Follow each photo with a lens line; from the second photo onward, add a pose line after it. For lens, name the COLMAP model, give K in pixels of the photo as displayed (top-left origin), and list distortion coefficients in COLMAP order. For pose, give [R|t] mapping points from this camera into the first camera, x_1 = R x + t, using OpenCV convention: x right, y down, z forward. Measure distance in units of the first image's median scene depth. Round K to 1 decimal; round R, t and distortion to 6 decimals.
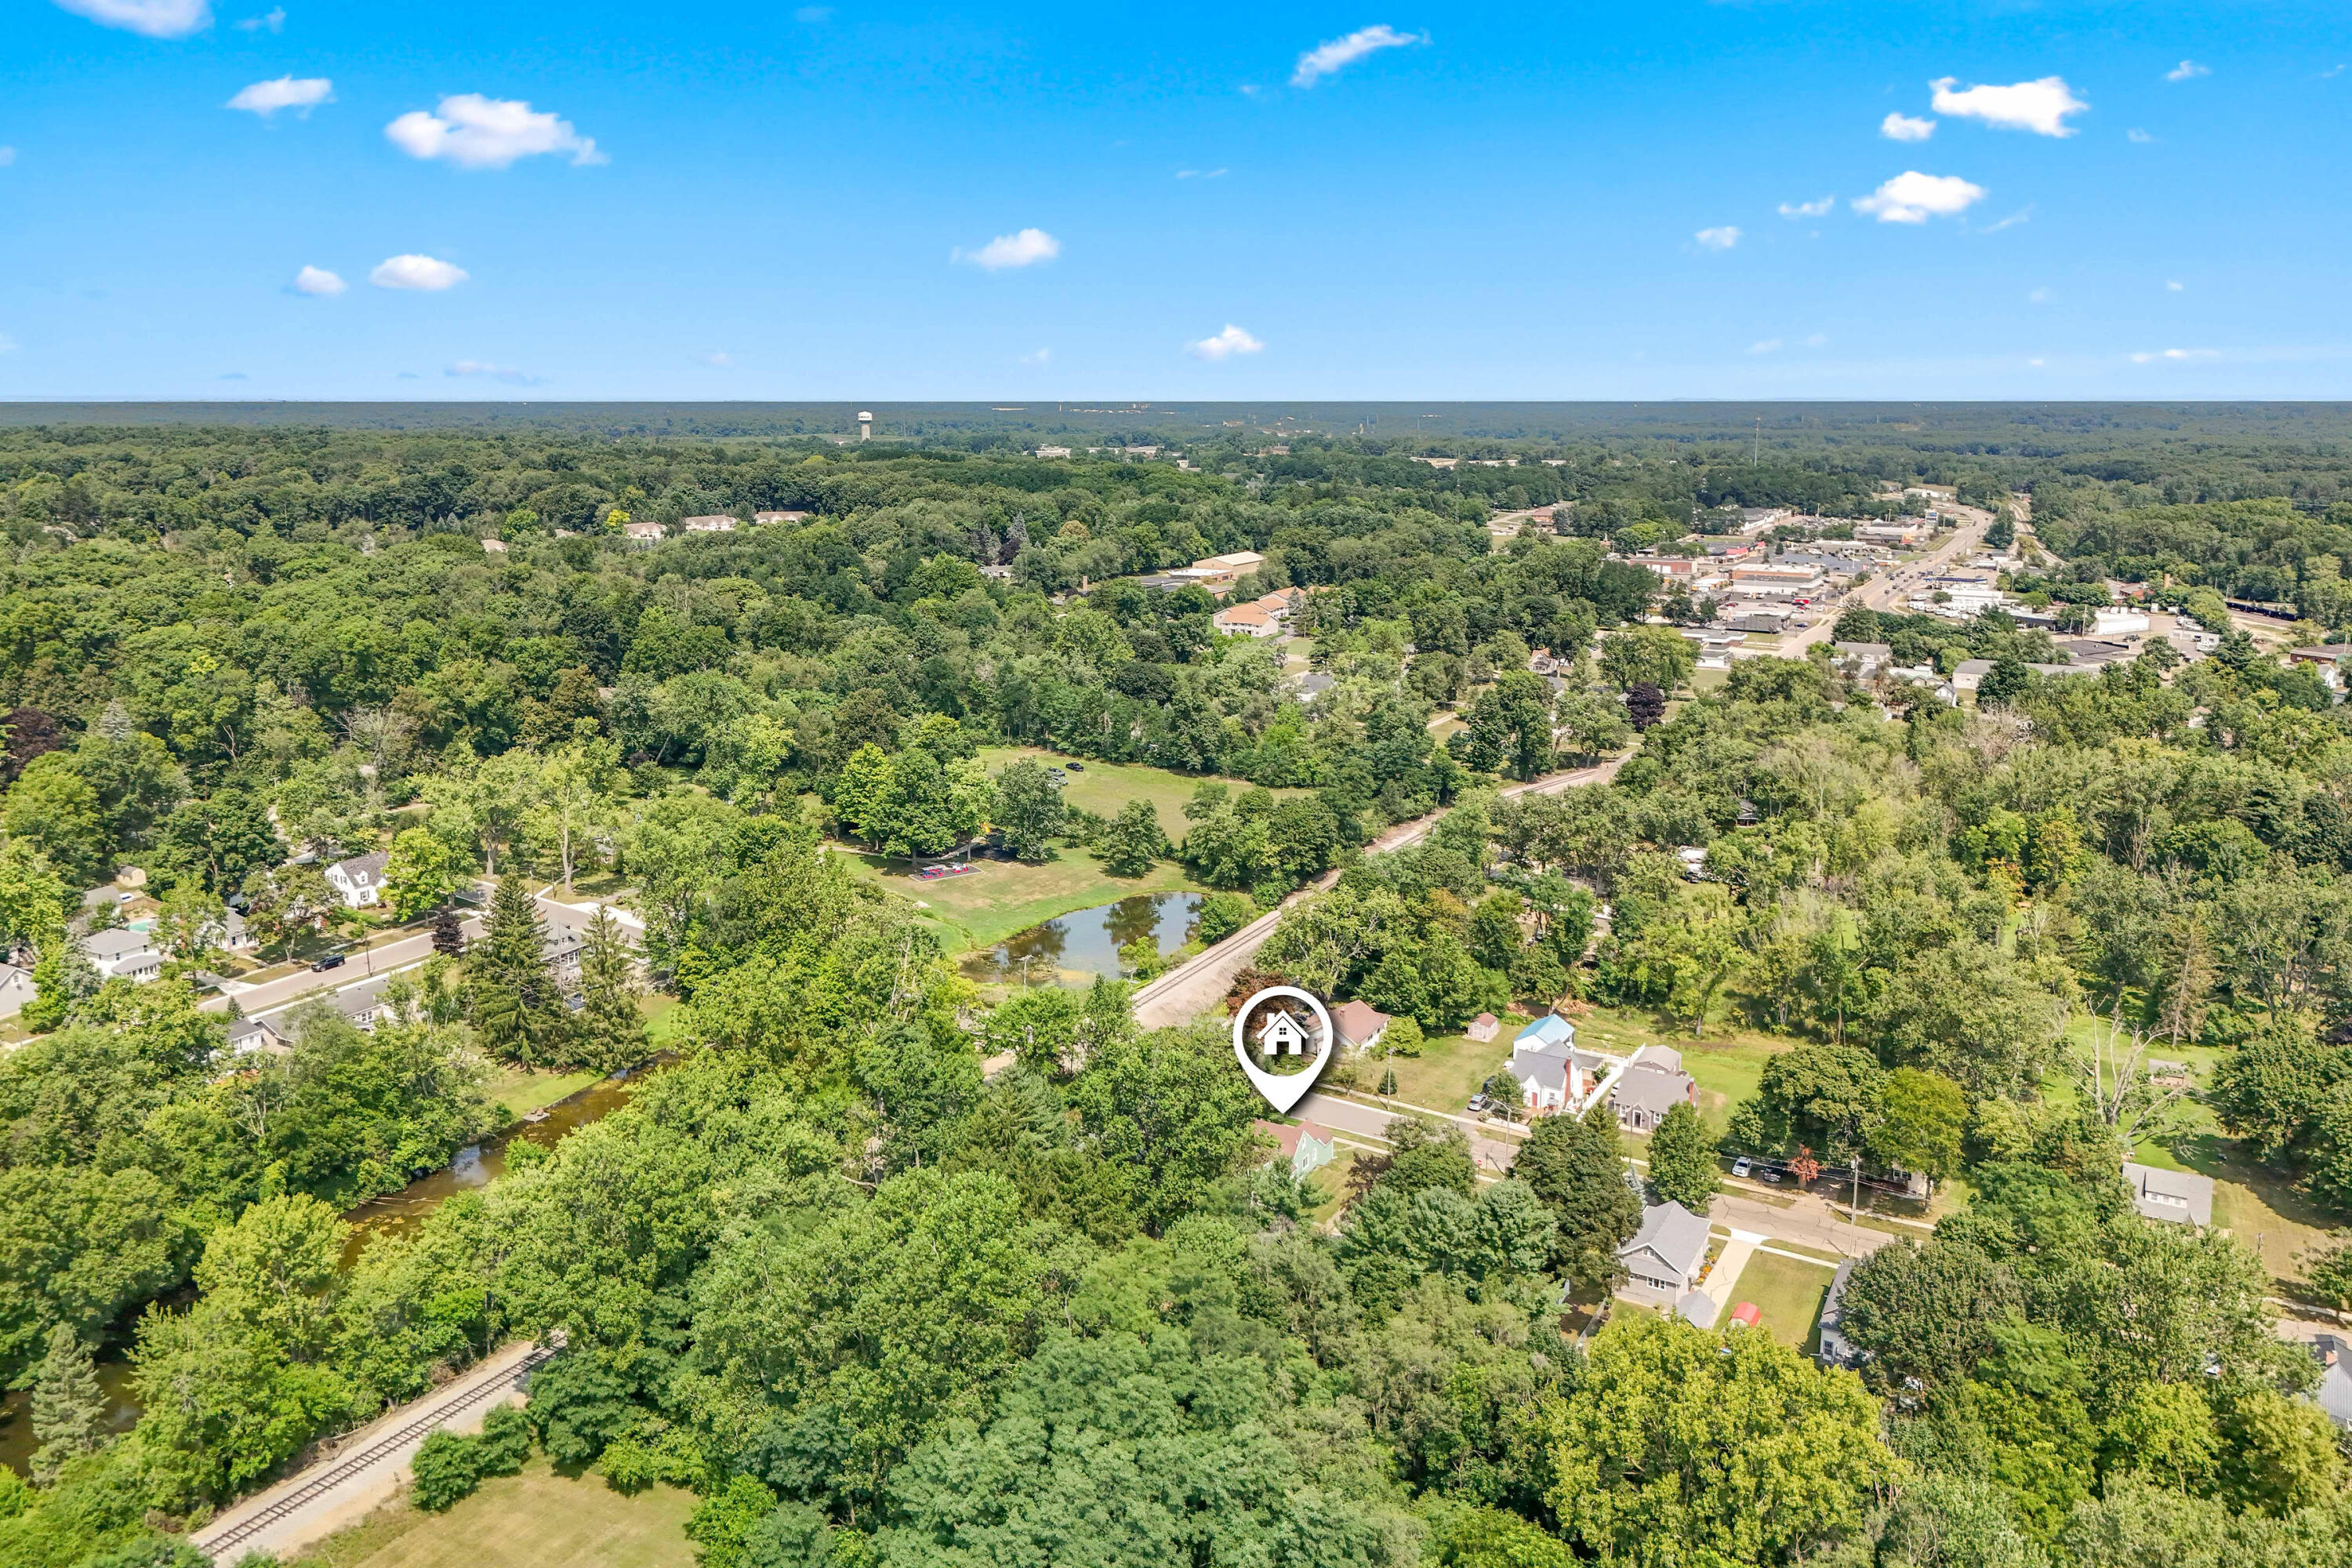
lens RADIAL K [[1719.3, 0, 1181.7], [0, 1719.3, 762.2], [0, 0, 1]] dist [0.073733, -0.075543]
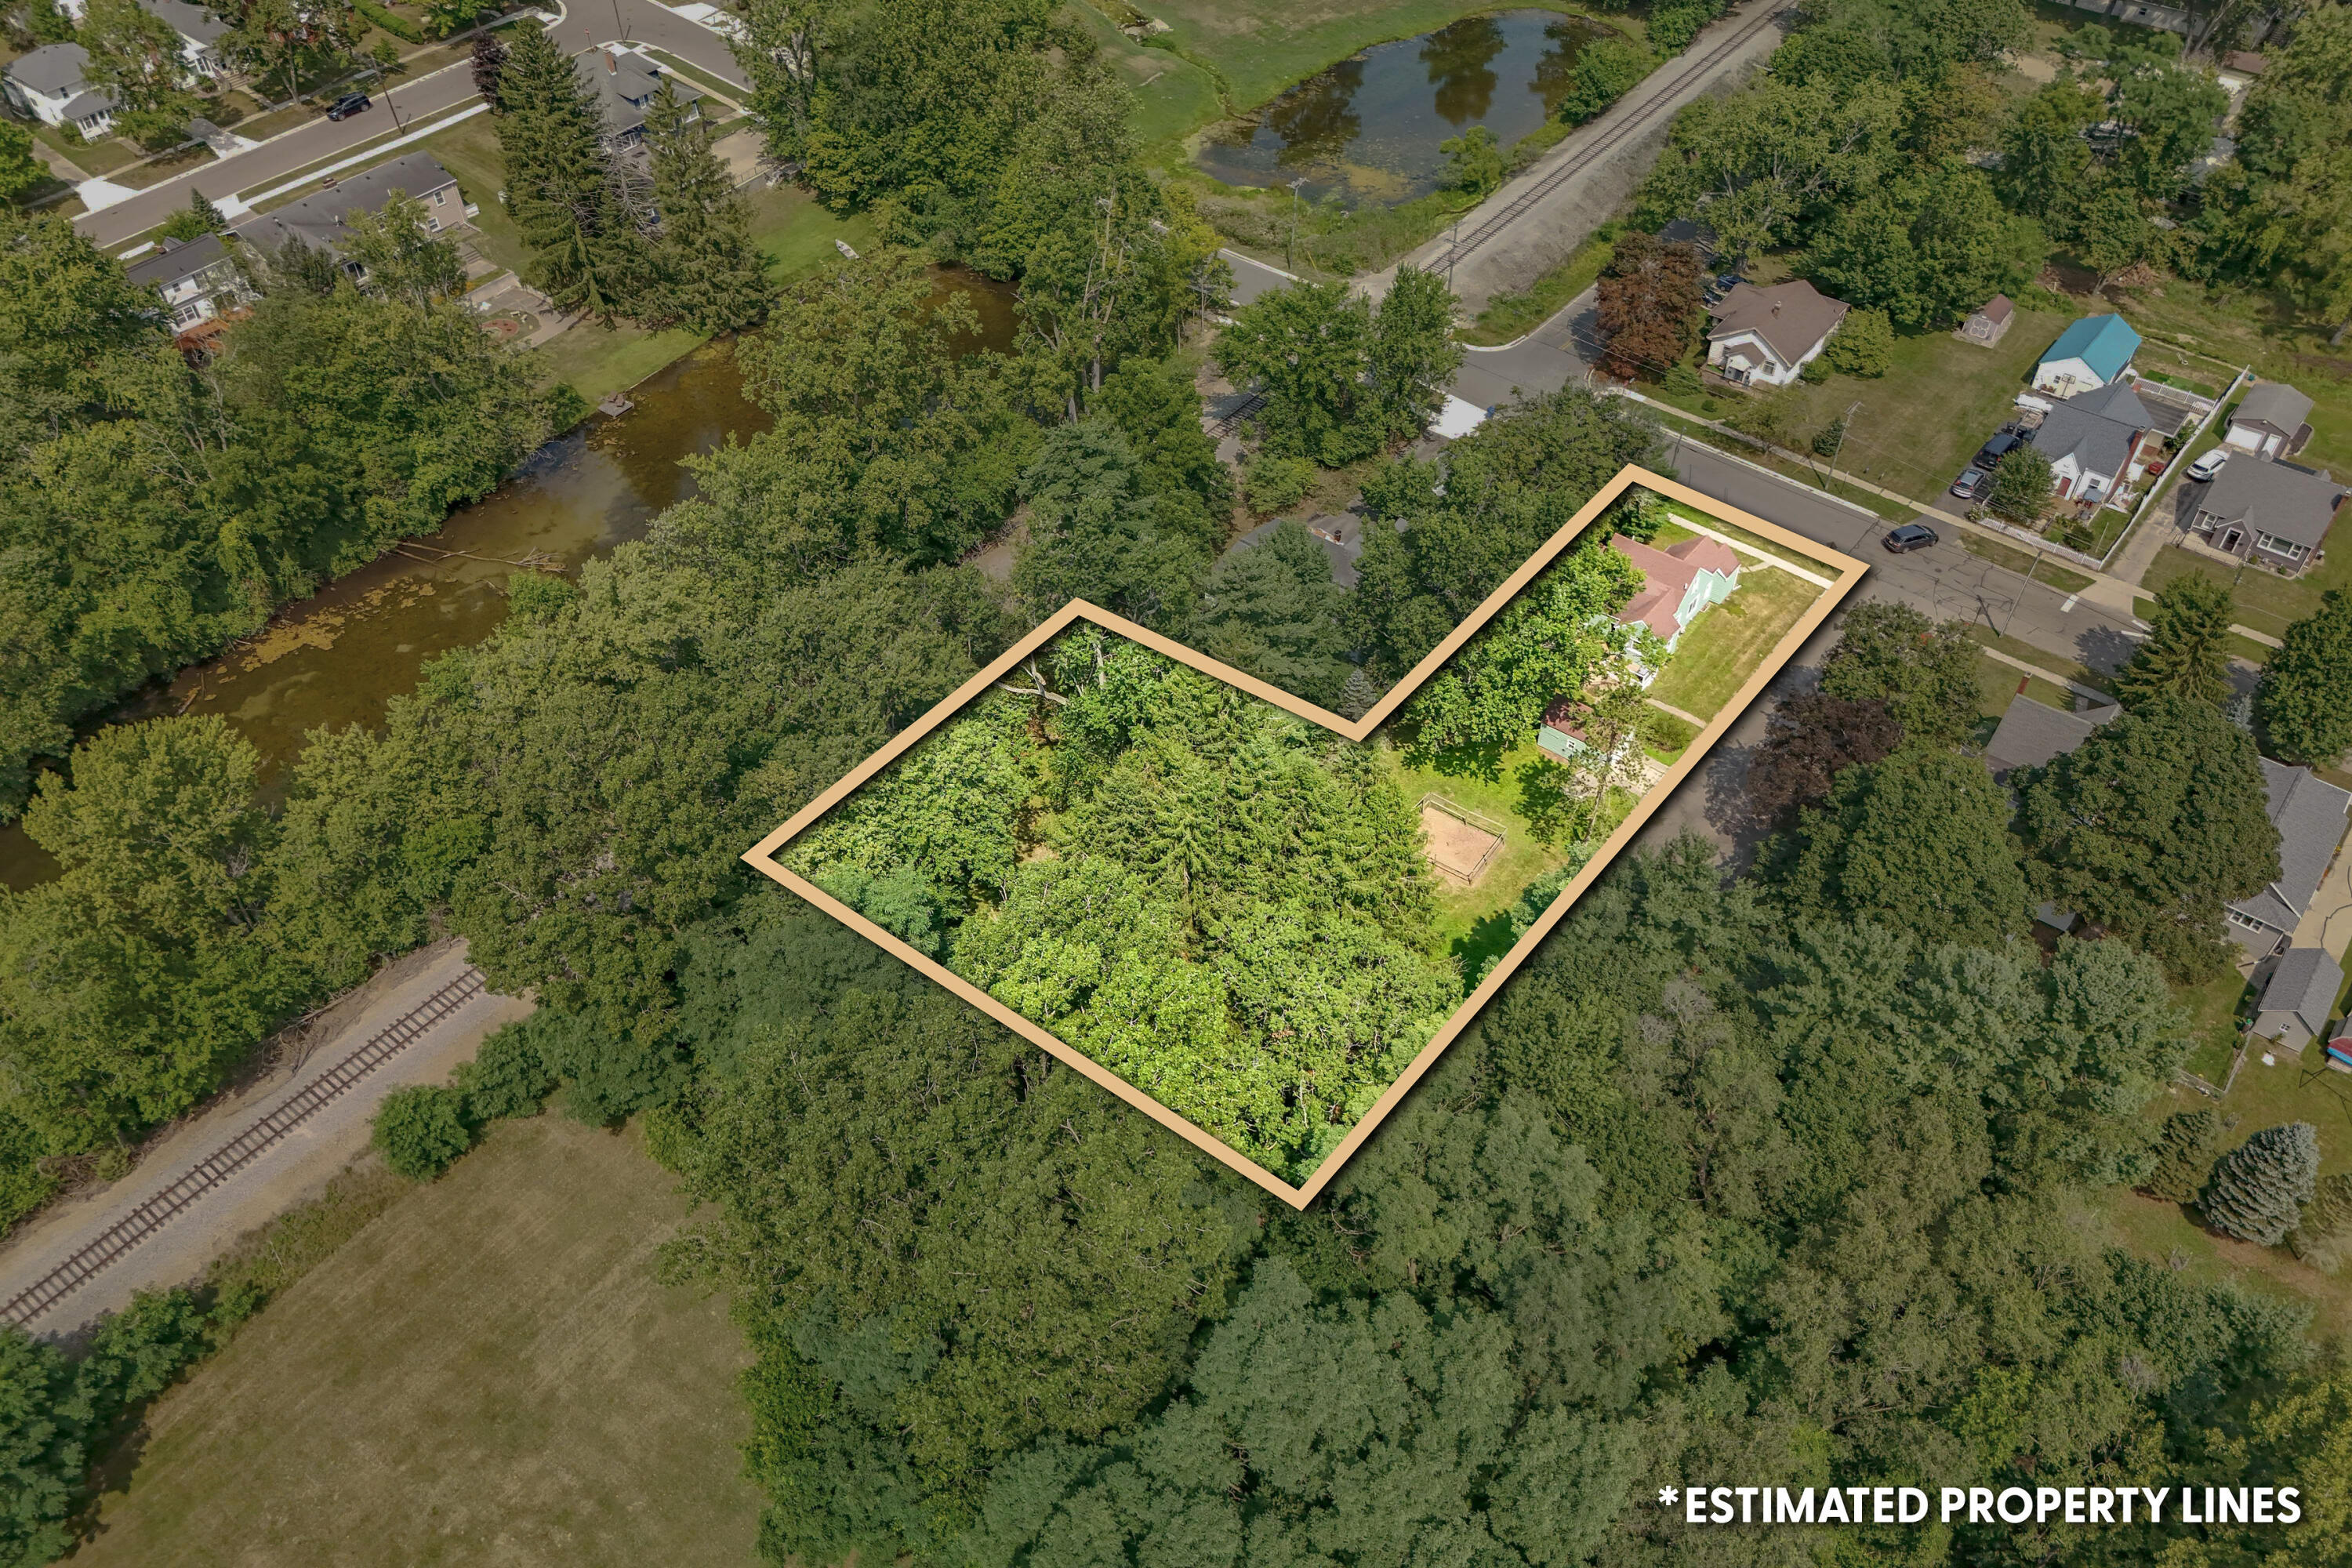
lens RADIAL K [[1722.7, 0, 1186.6], [0, 1722.7, 819.9], [0, 0, 1]] dist [0.071404, -0.050578]
pose [[0.986676, 0.104760, -0.124485, -0.022264], [-0.016553, 0.825788, 0.563738, -0.057598], [0.161856, -0.554166, 0.816519, 0.292713]]
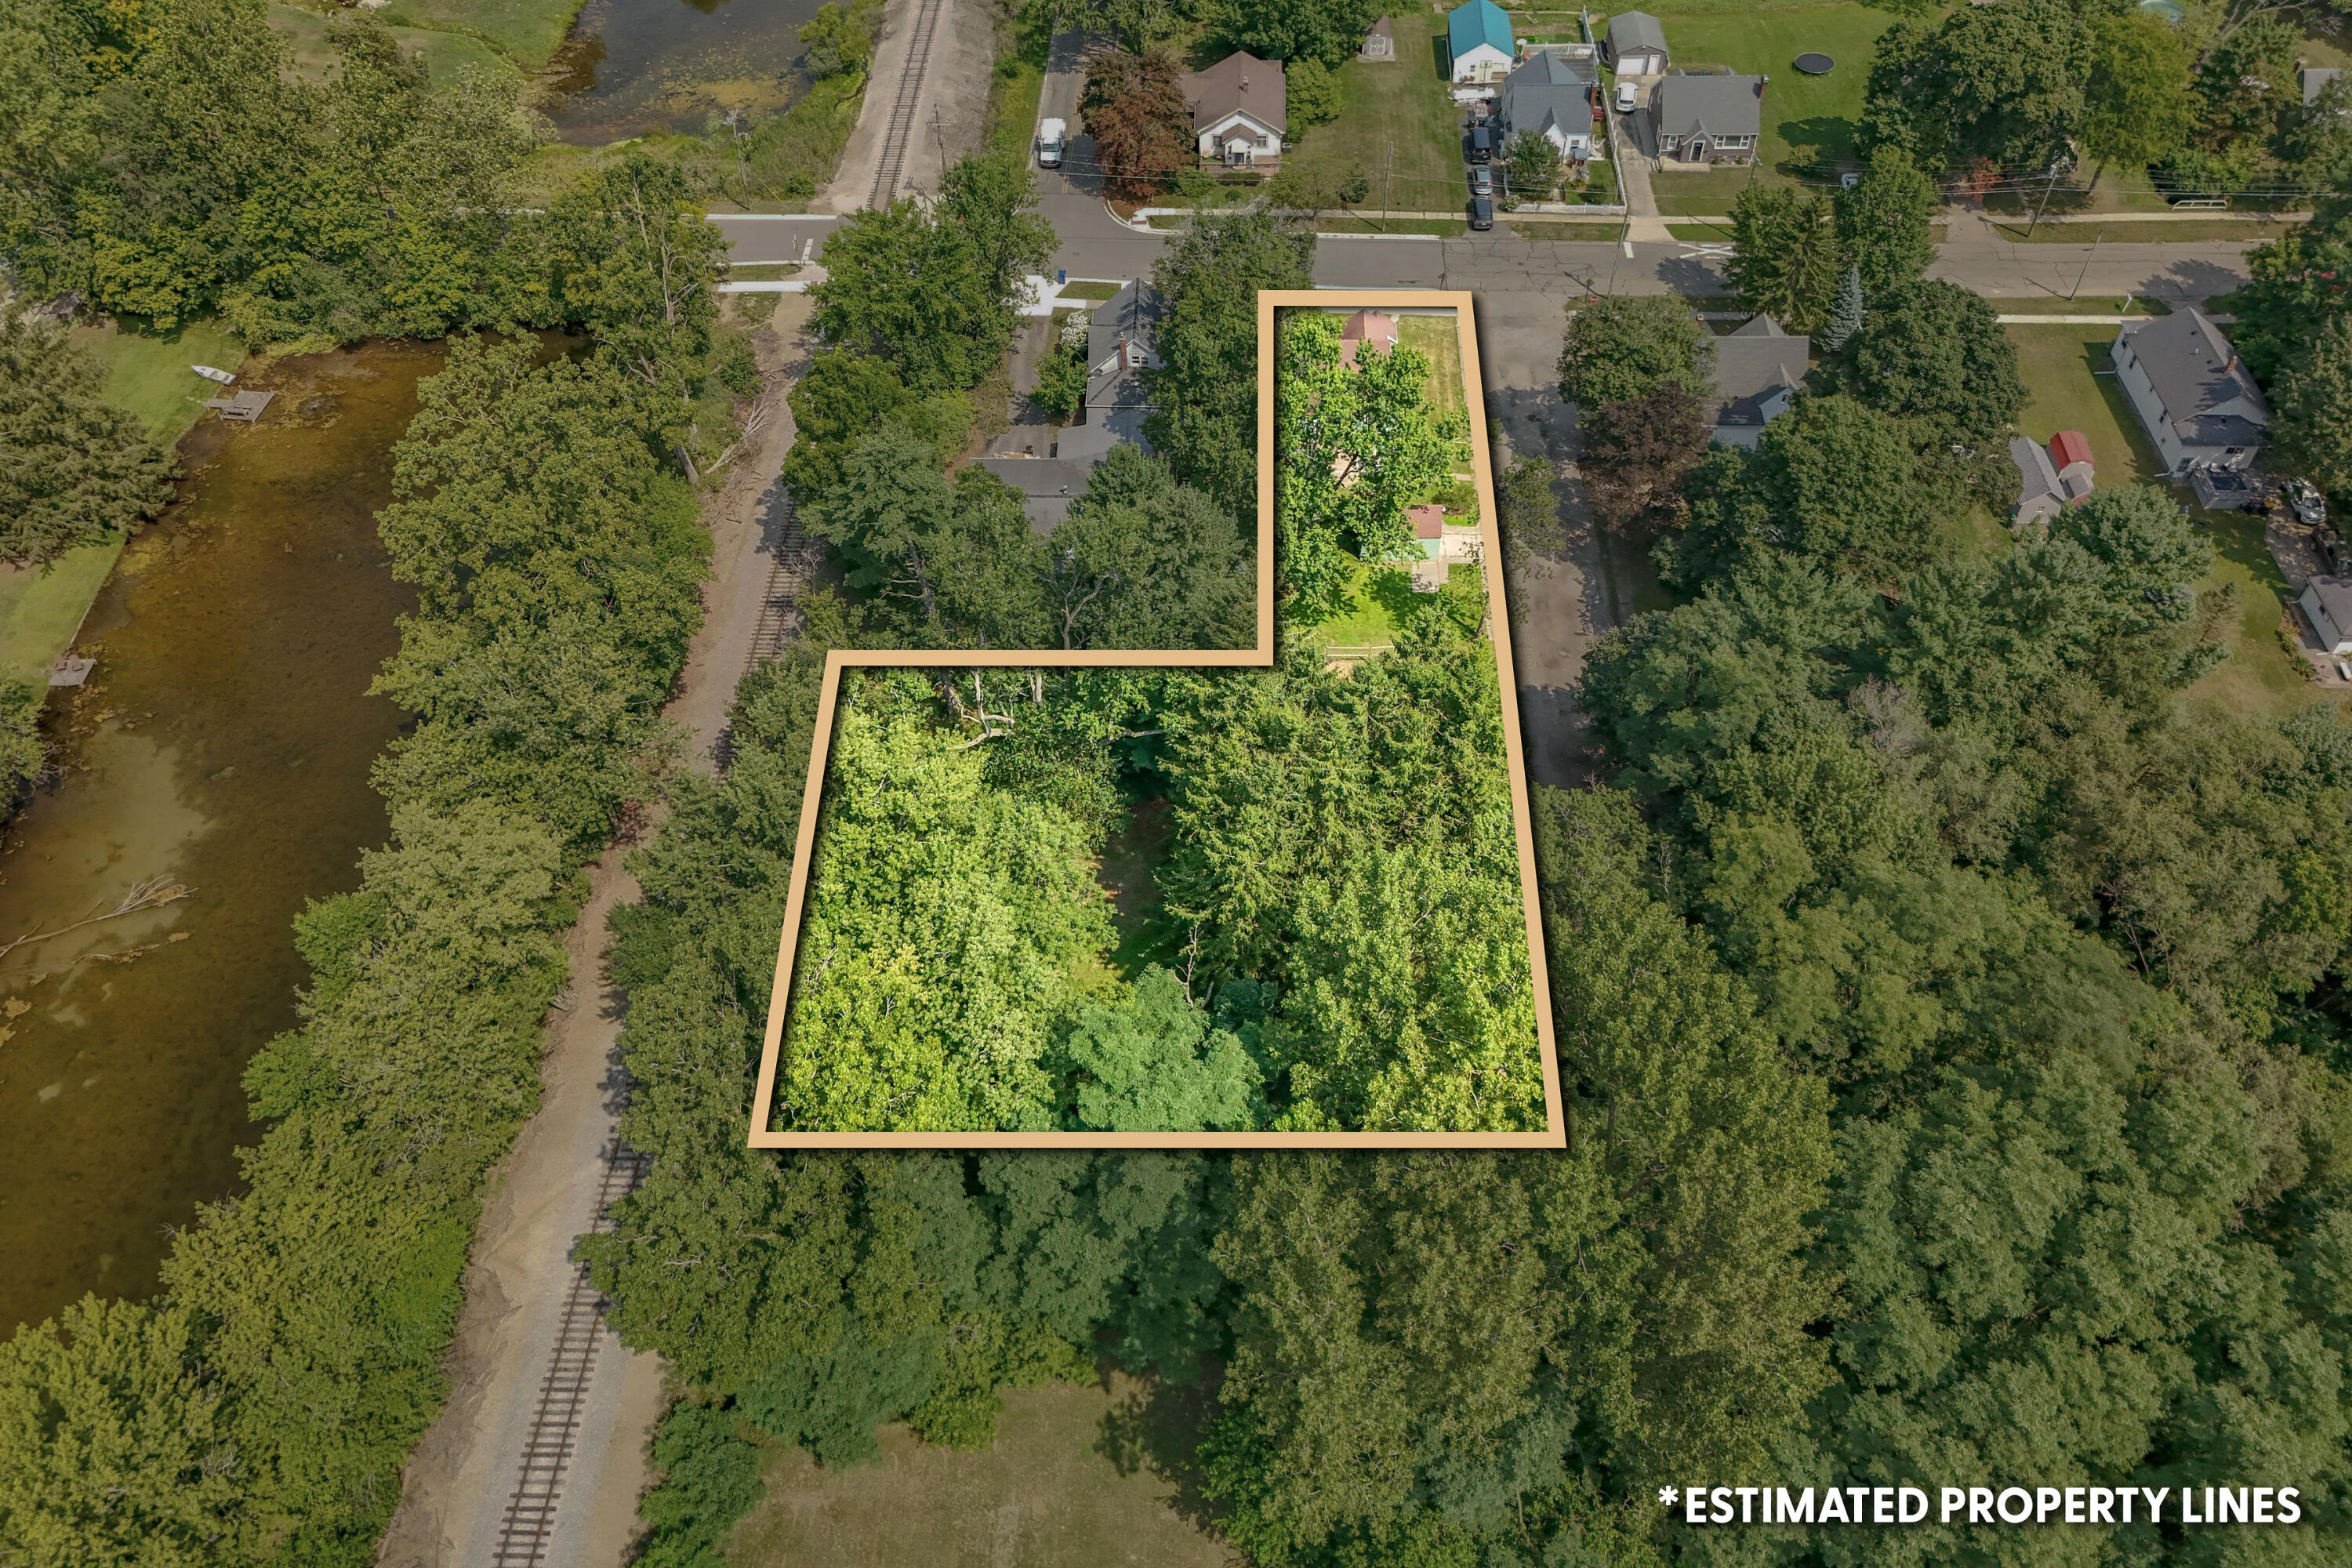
lens RADIAL K [[1731.2, 0, 1182.0], [0, 1731.2, 701.7], [0, 0, 1]] dist [0.064769, -0.038165]
pose [[0.891561, -0.355534, 0.280560, -0.184170], [0.121945, 0.785045, 0.607317, -0.072113], [-0.436174, -0.507247, 0.743271, 0.359844]]
